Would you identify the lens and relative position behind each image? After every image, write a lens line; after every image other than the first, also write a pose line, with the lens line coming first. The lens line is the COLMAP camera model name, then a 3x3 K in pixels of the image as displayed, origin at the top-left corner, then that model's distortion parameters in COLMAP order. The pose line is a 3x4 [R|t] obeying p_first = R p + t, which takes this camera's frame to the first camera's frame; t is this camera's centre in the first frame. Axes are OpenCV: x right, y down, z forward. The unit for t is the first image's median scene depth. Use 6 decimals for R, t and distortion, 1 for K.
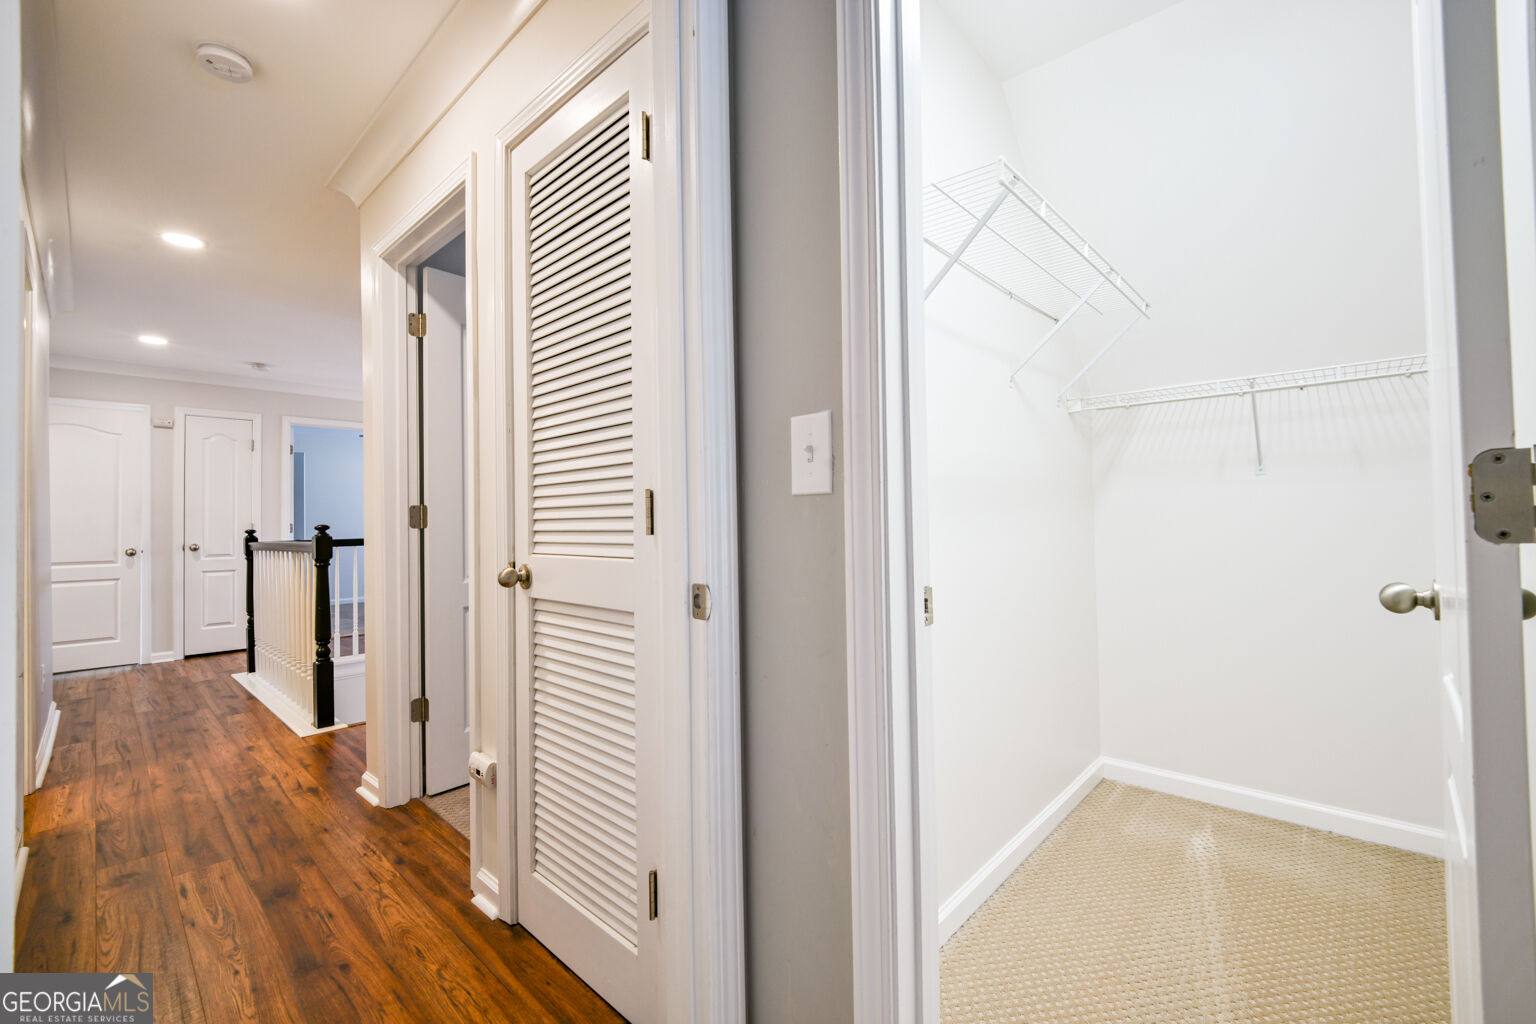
lens RADIAL K [[630.8, 0, 778.4], [0, 630.8, 508.8], [0, 0, 1]] dist [0.002133, -0.013045]
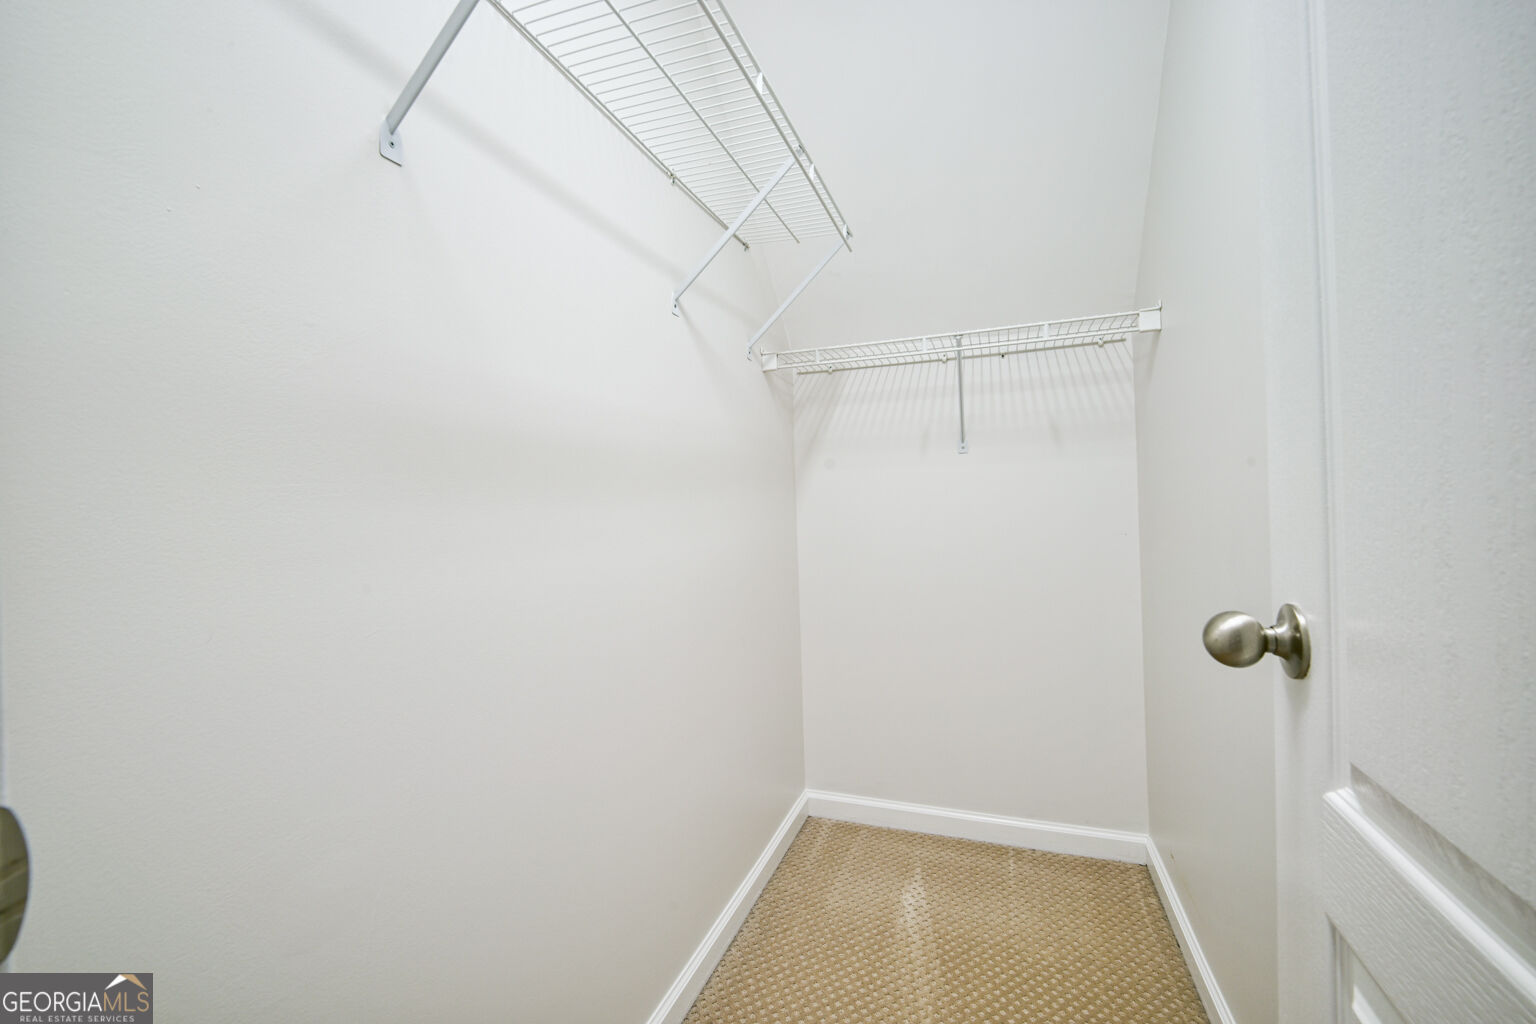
lens RADIAL K [[630.8, 0, 778.4], [0, 630.8, 508.8], [0, 0, 1]] dist [0.002133, -0.013045]
pose [[0.919435, -0.014877, 0.392960, 0.184279], [0.008316, 0.999796, 0.018395, 0.006076], [-0.393154, -0.013645, 0.919371, 0.296613]]
